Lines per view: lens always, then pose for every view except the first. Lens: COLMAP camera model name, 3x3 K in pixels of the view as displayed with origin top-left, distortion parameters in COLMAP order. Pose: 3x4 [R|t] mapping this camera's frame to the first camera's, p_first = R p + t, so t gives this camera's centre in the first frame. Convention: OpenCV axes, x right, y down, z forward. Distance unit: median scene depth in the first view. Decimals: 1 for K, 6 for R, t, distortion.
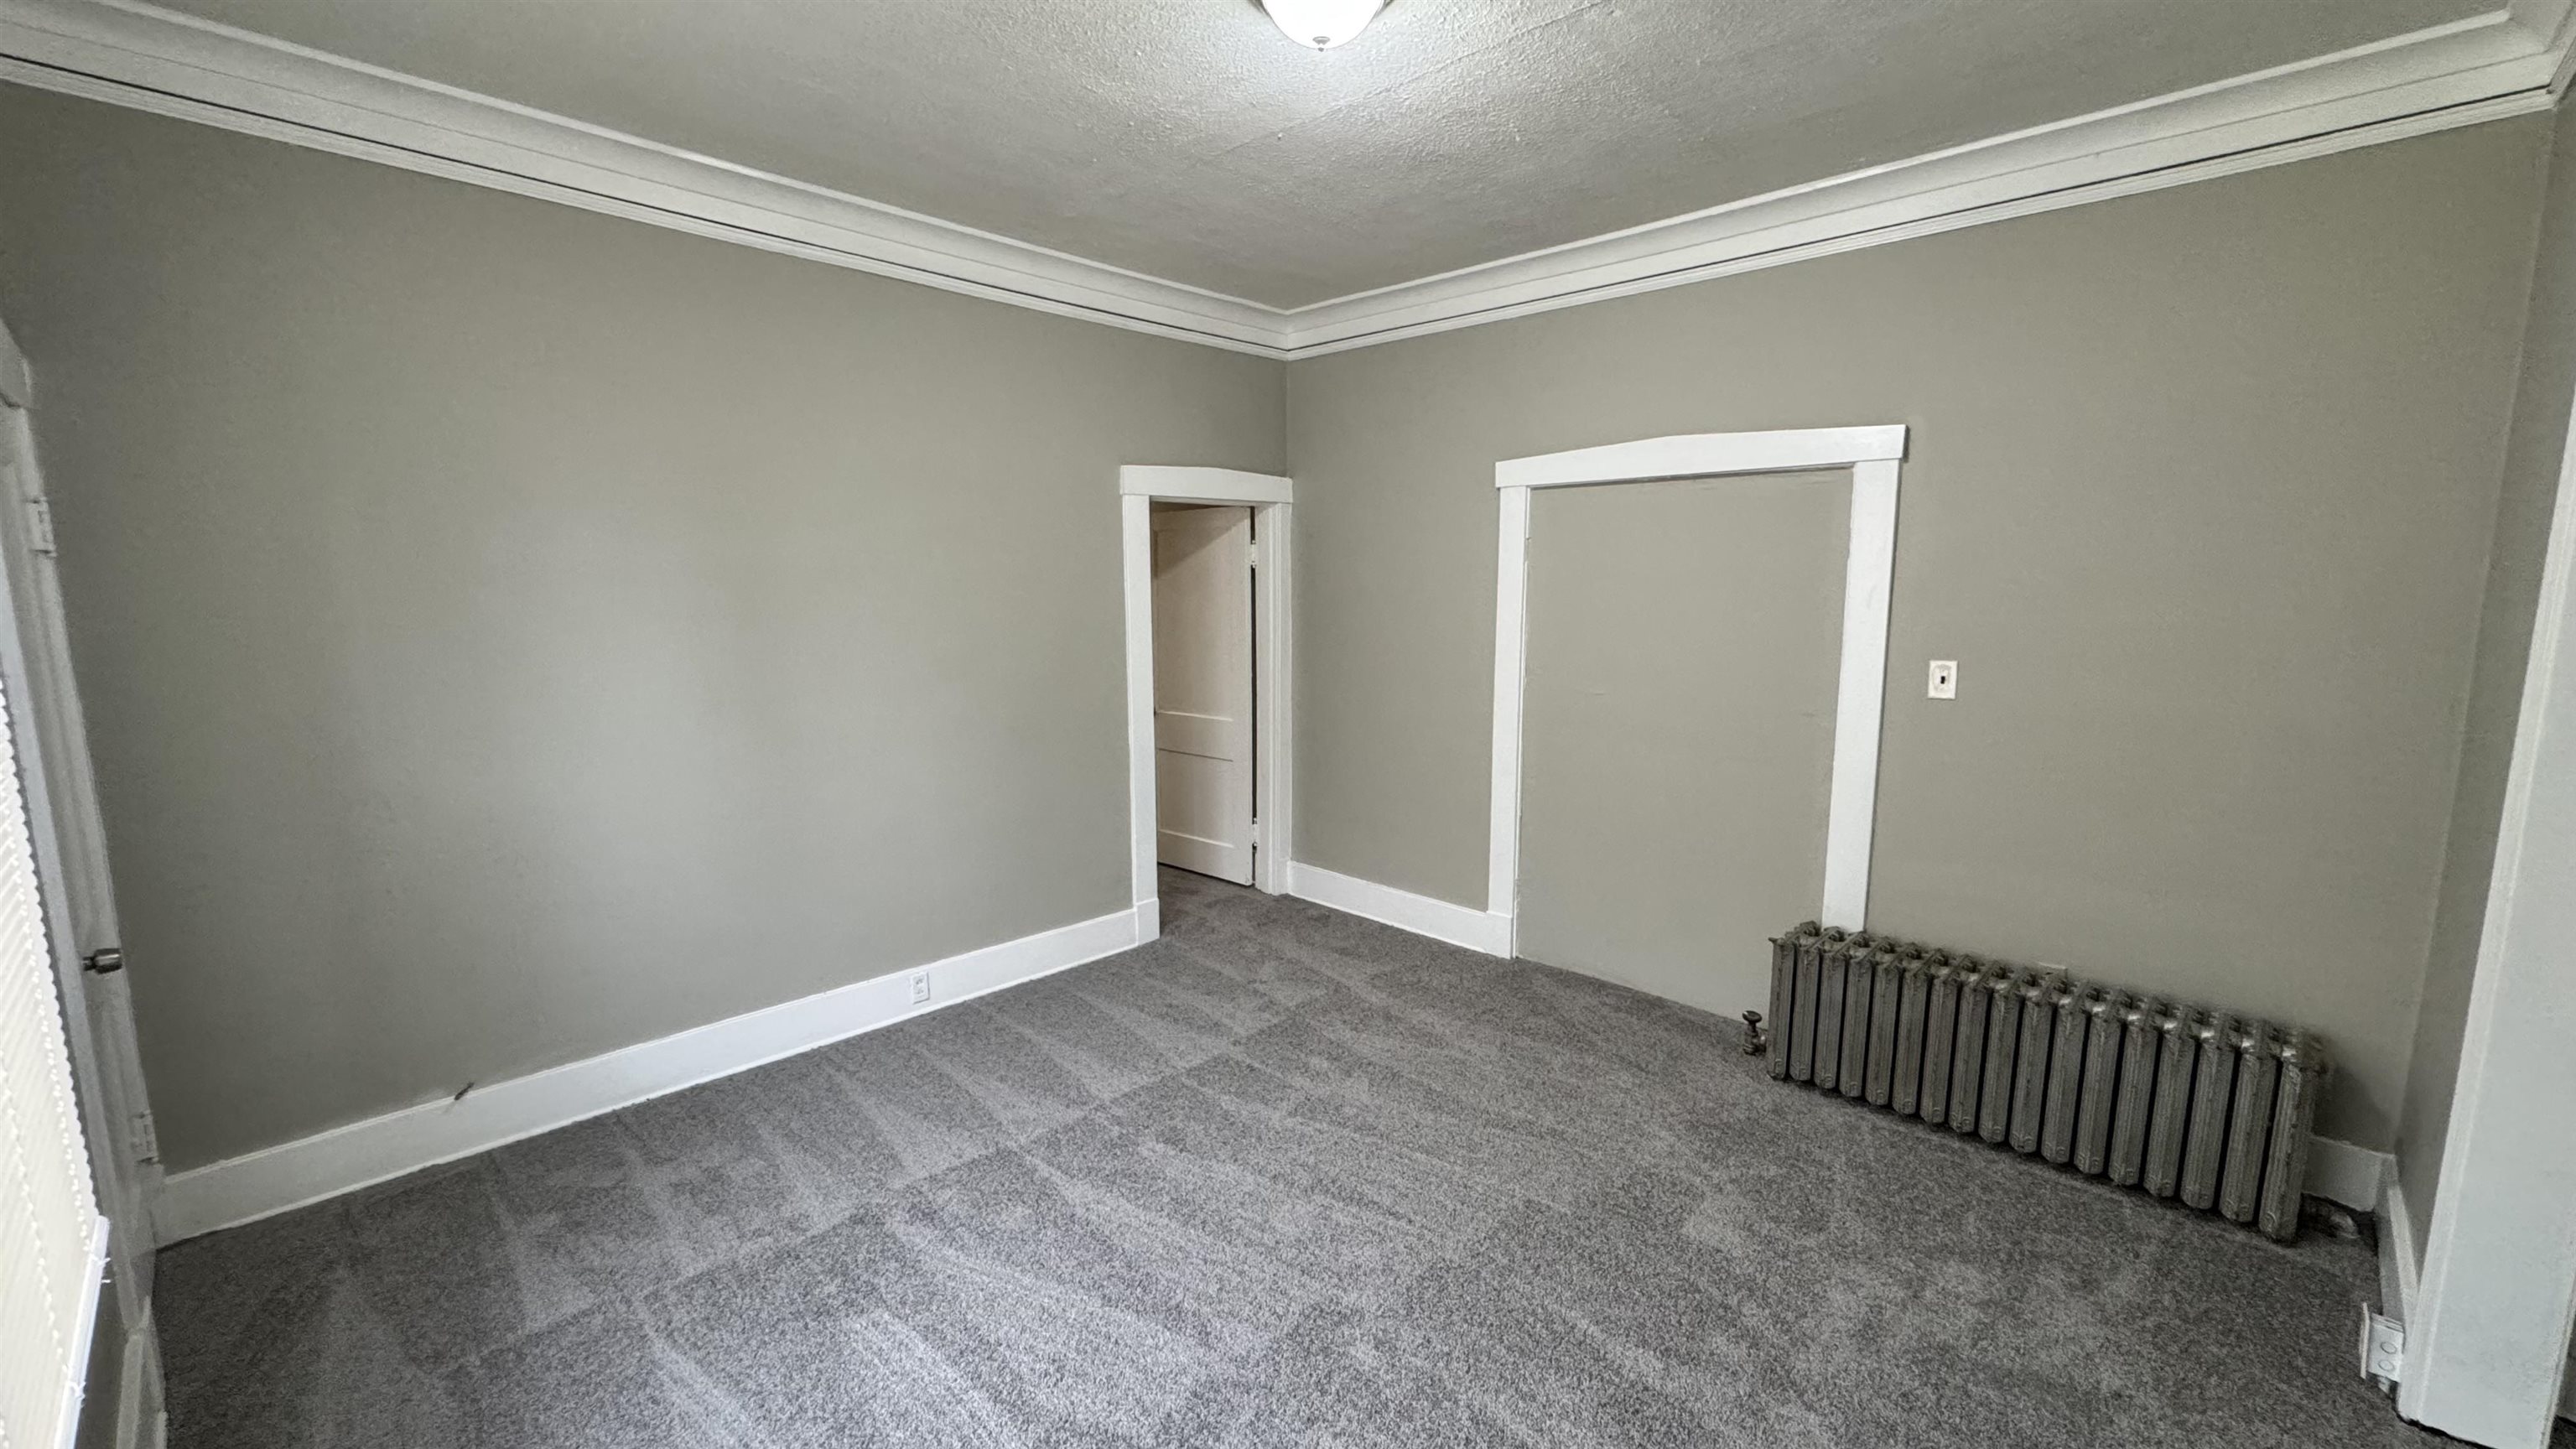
lens RADIAL K [[1025.0, 0, 1288.0], [0, 1025.0, 724.5], [0, 0, 1]] dist [0.000730, 0.000306]
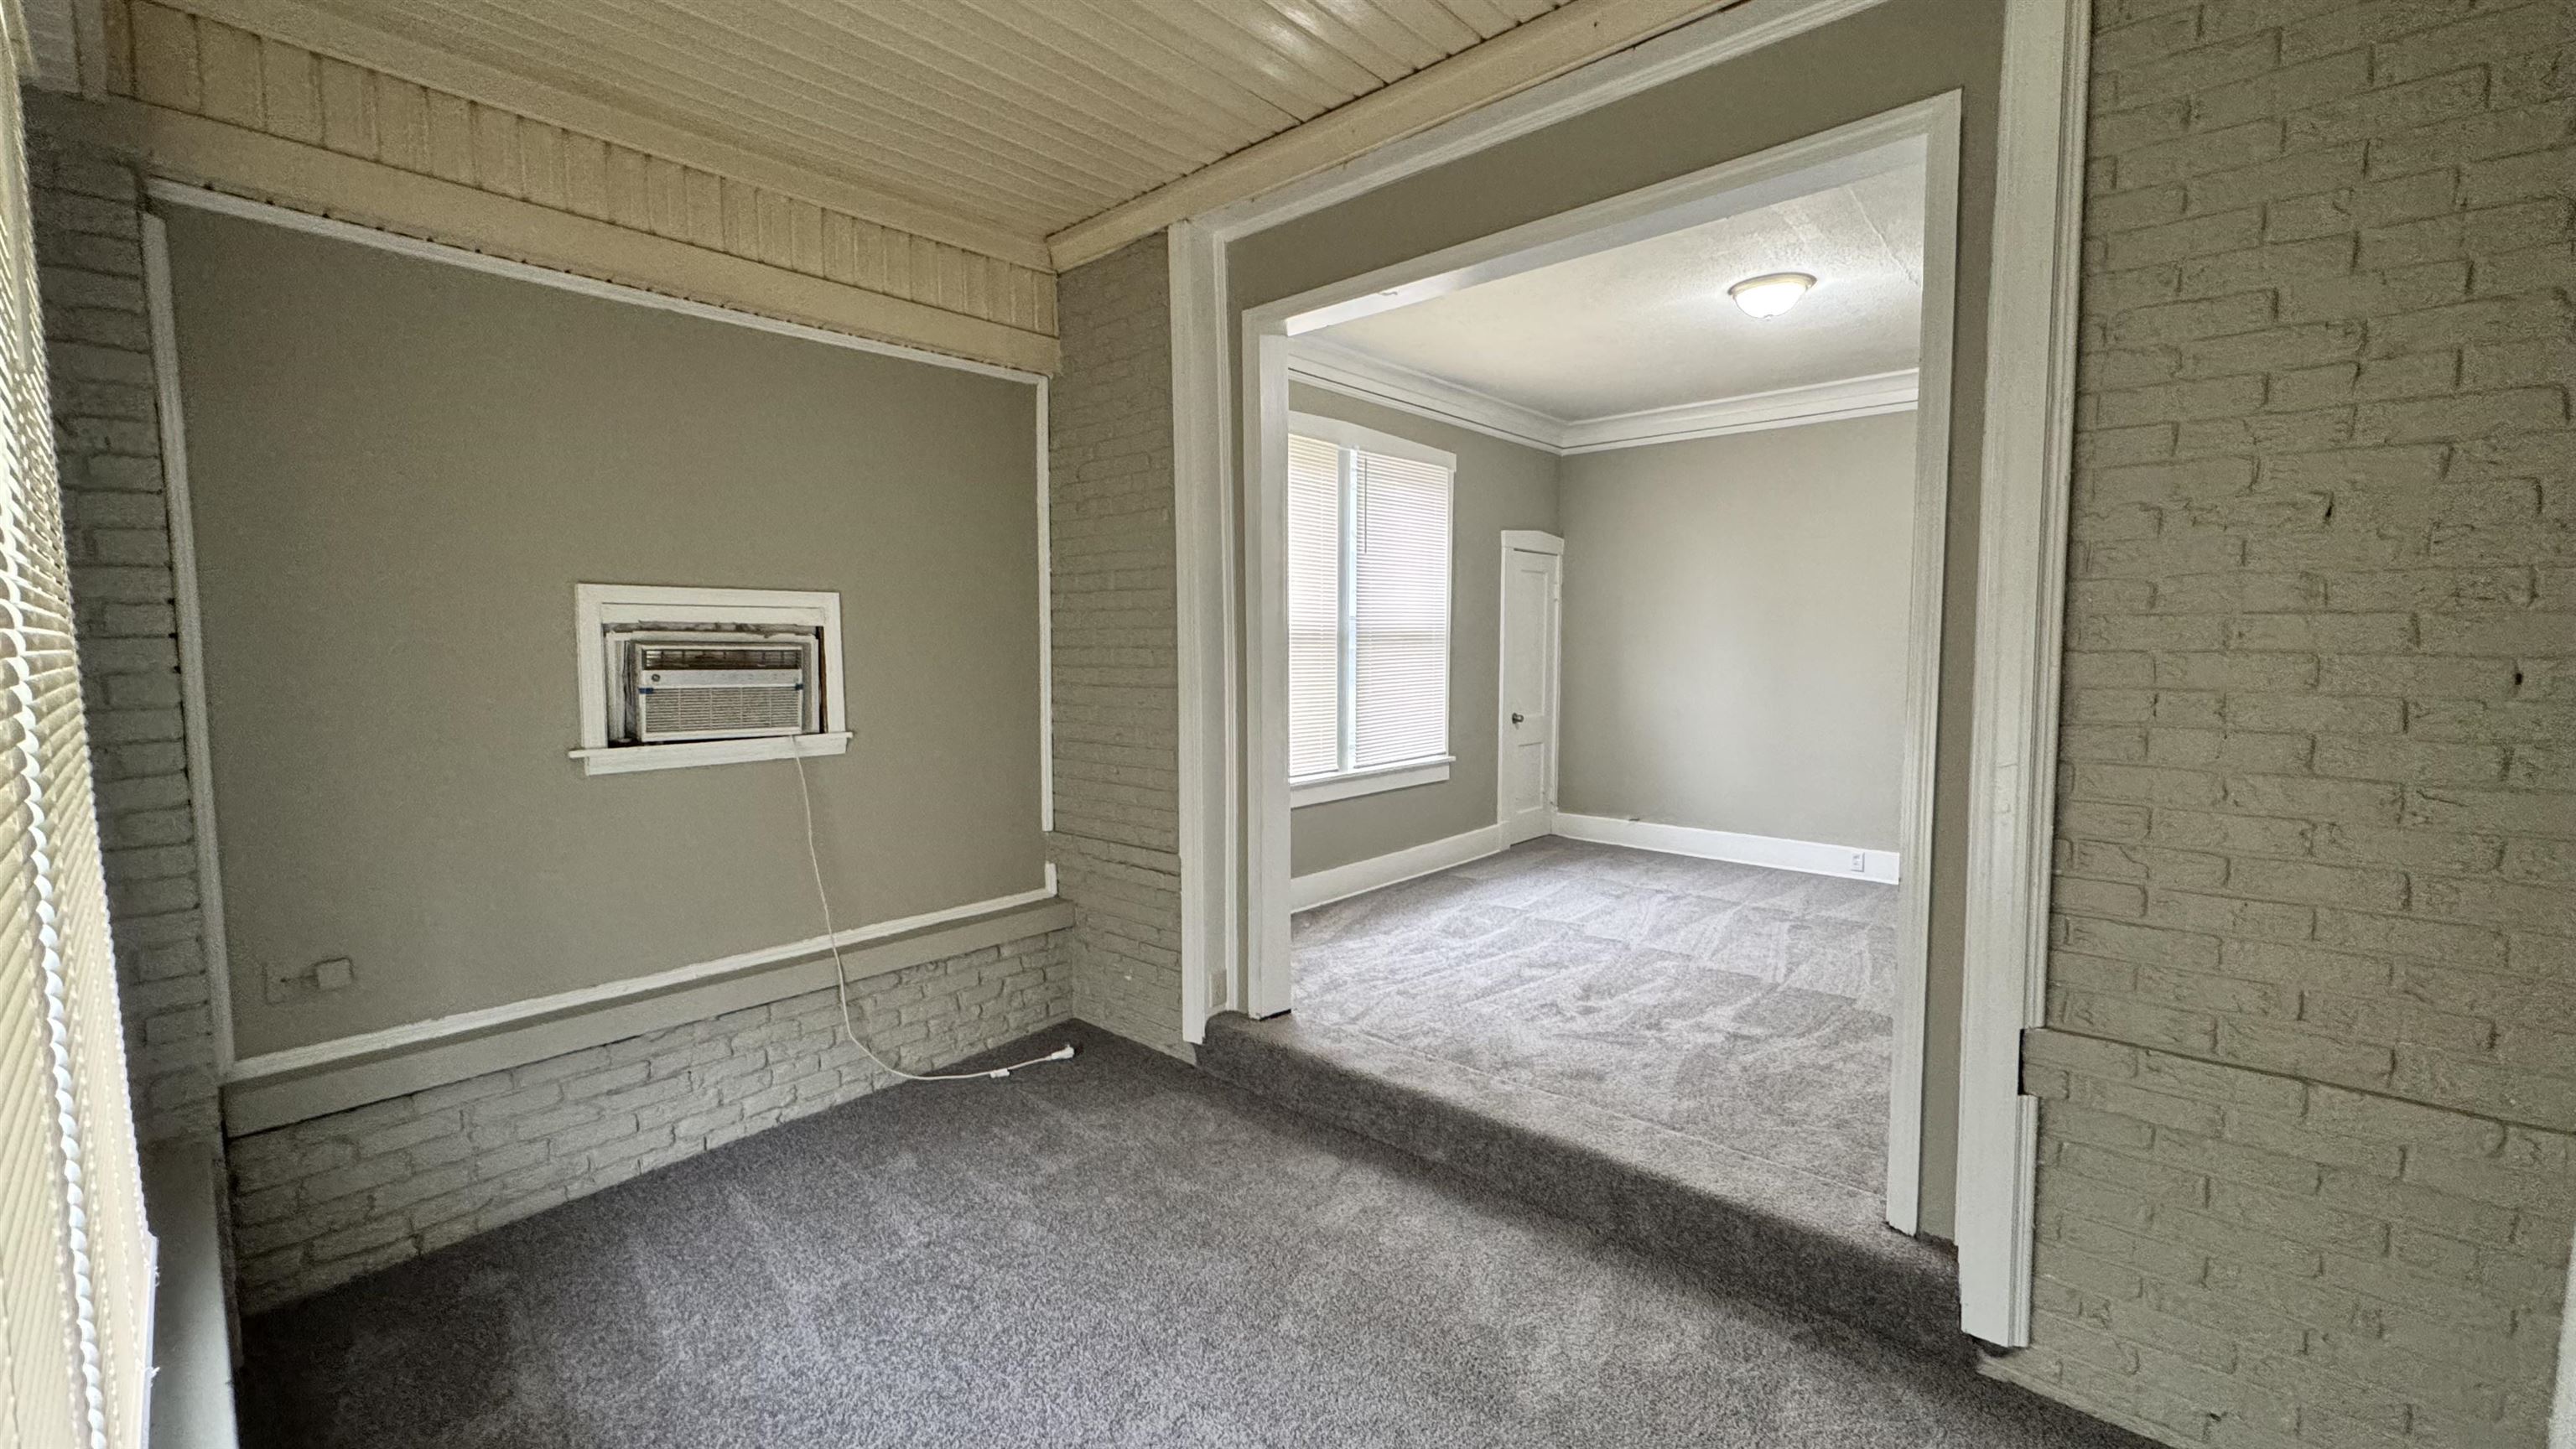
lens RADIAL K [[1039.0, 0, 1289.8], [0, 1039.0, 736.2], [0, 0, 1]] dist [0.000928, -0.000024]
pose [[0.025065, 0.088609, -0.995751, 1.090348], [-0.136746, 0.987005, 0.084389, 0.050746], [0.990289, 0.134050, 0.036856, 0.062622]]
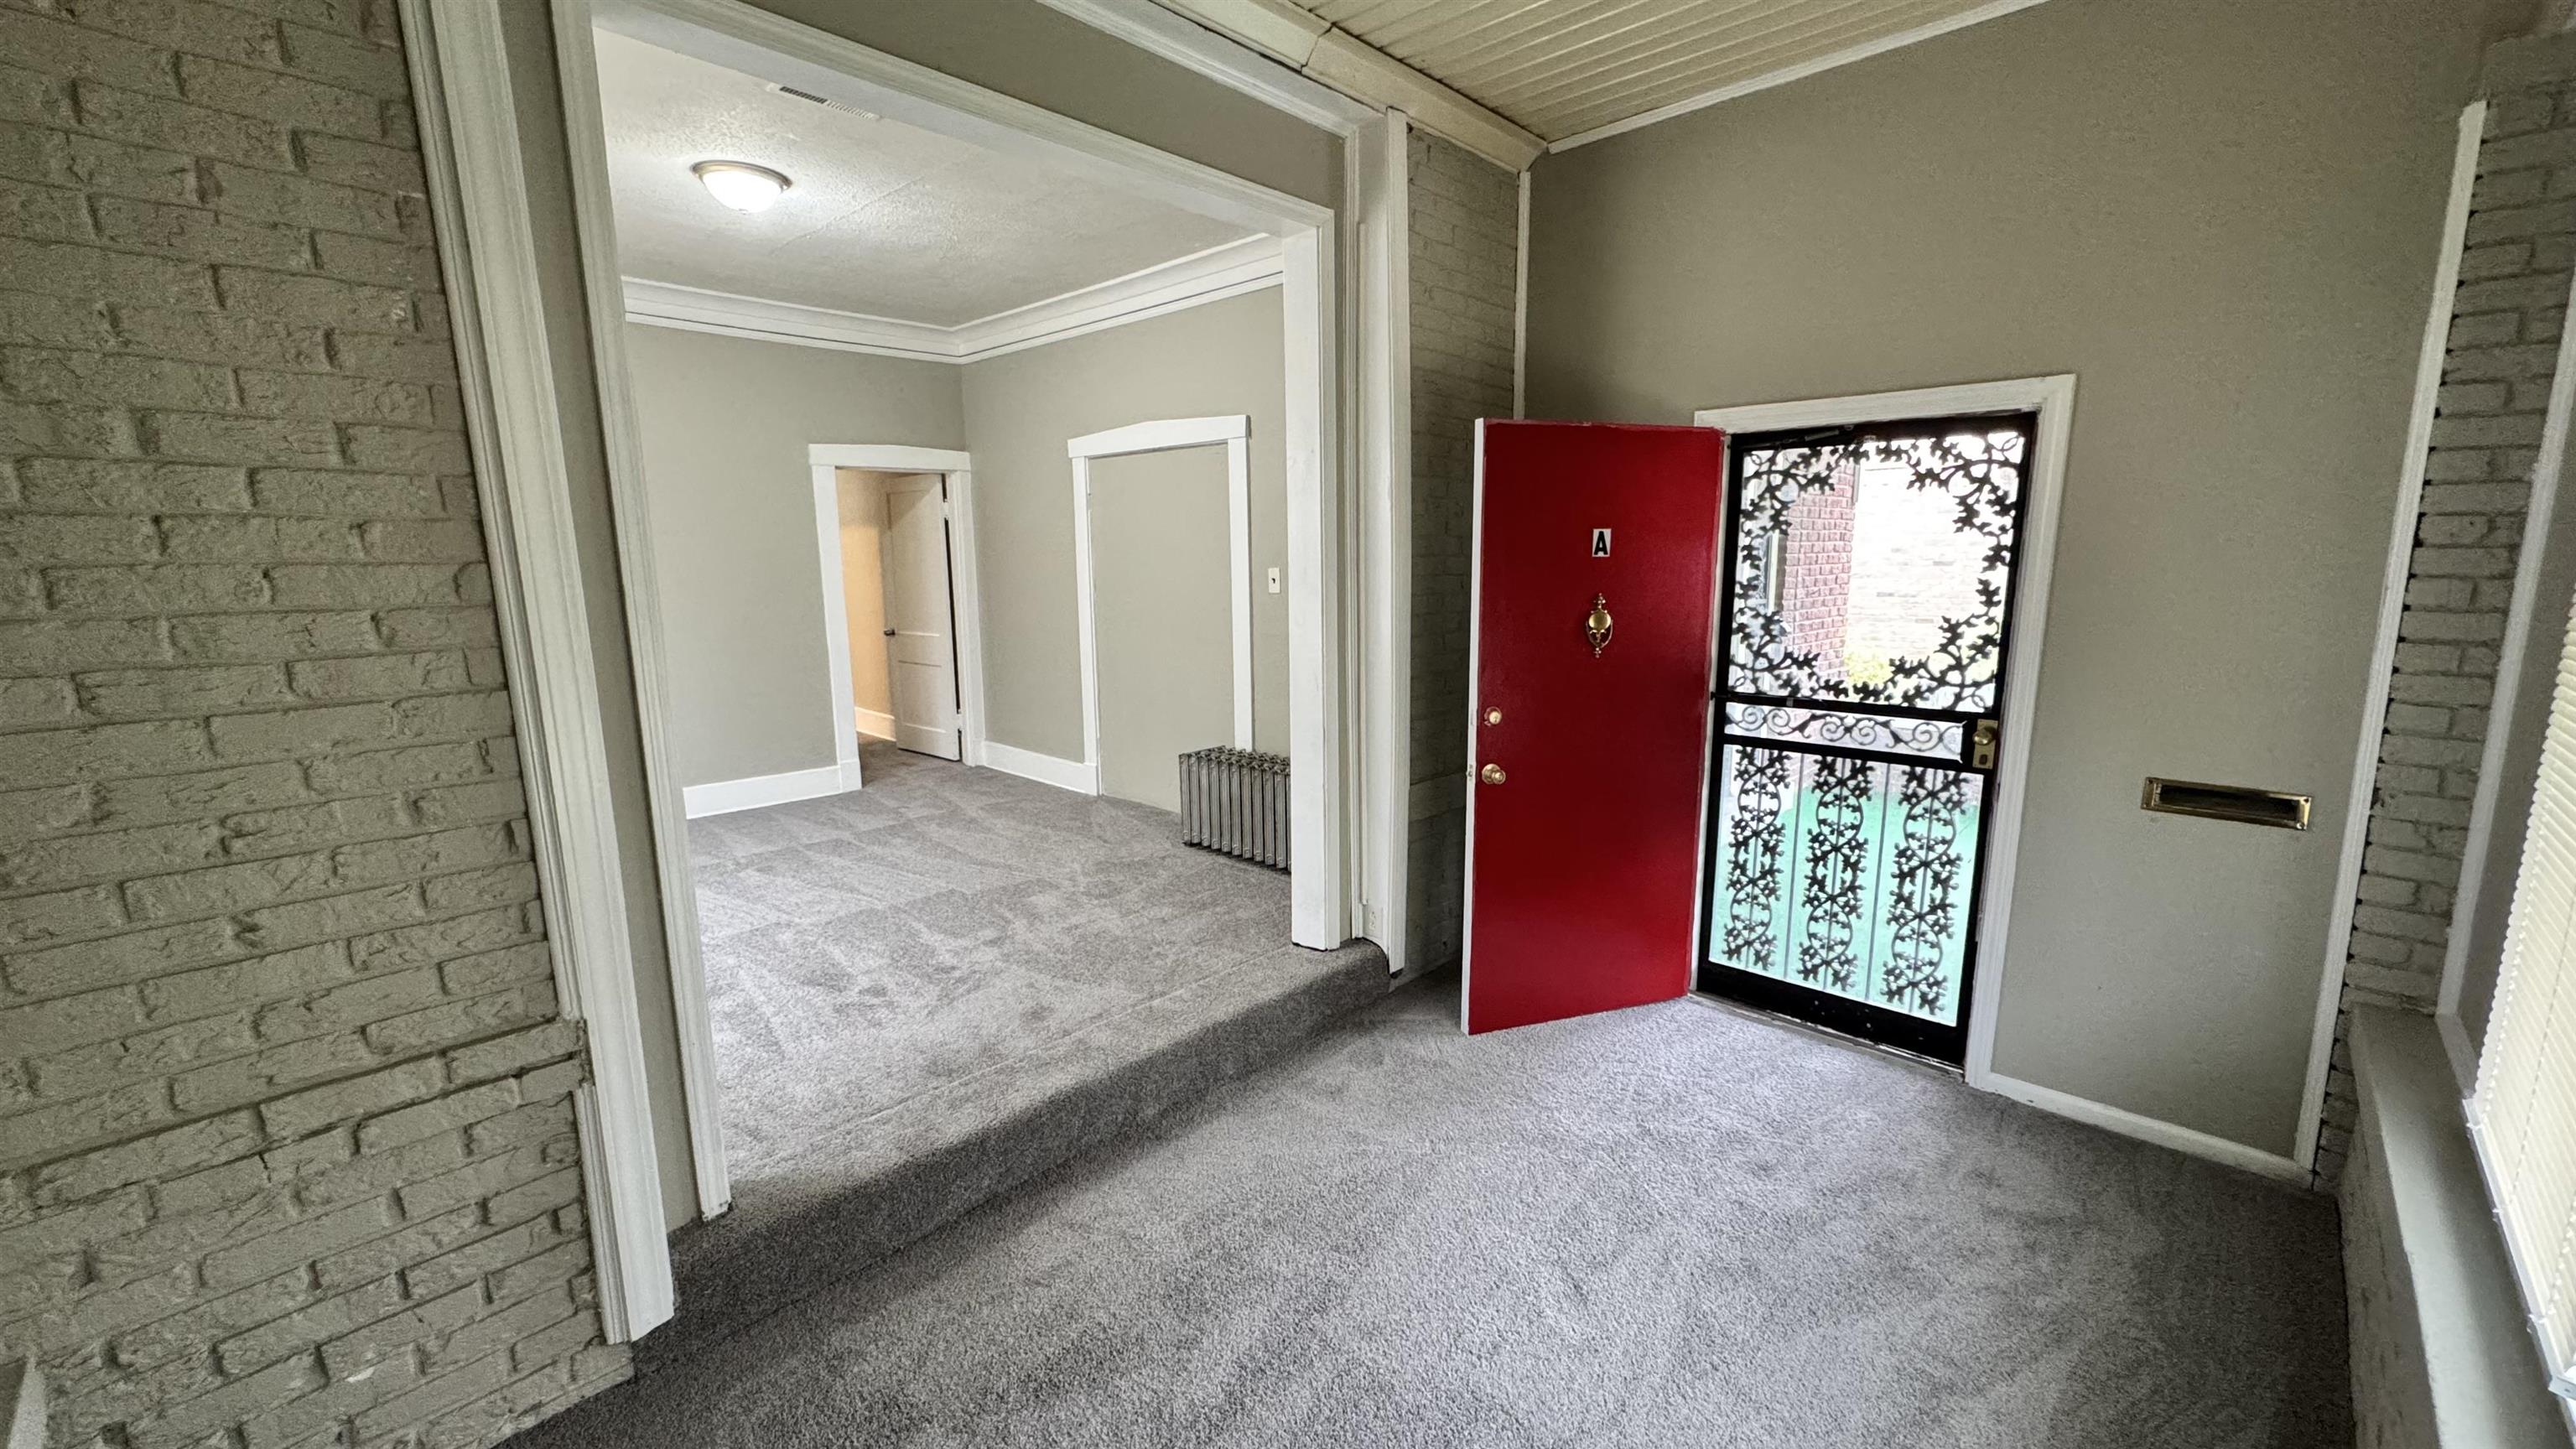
lens RADIAL K [[1024.8, 0, 1291.2], [0, 1024.8, 732.5], [0, 0, 1]] dist [-0.000957, 0.000316]
pose [[0.999951, -0.009602, -0.002234, 0.518547], [0.009671, 0.999393, 0.033479, 0.104214], [0.001911, -0.033499, 0.999437, -0.428327]]
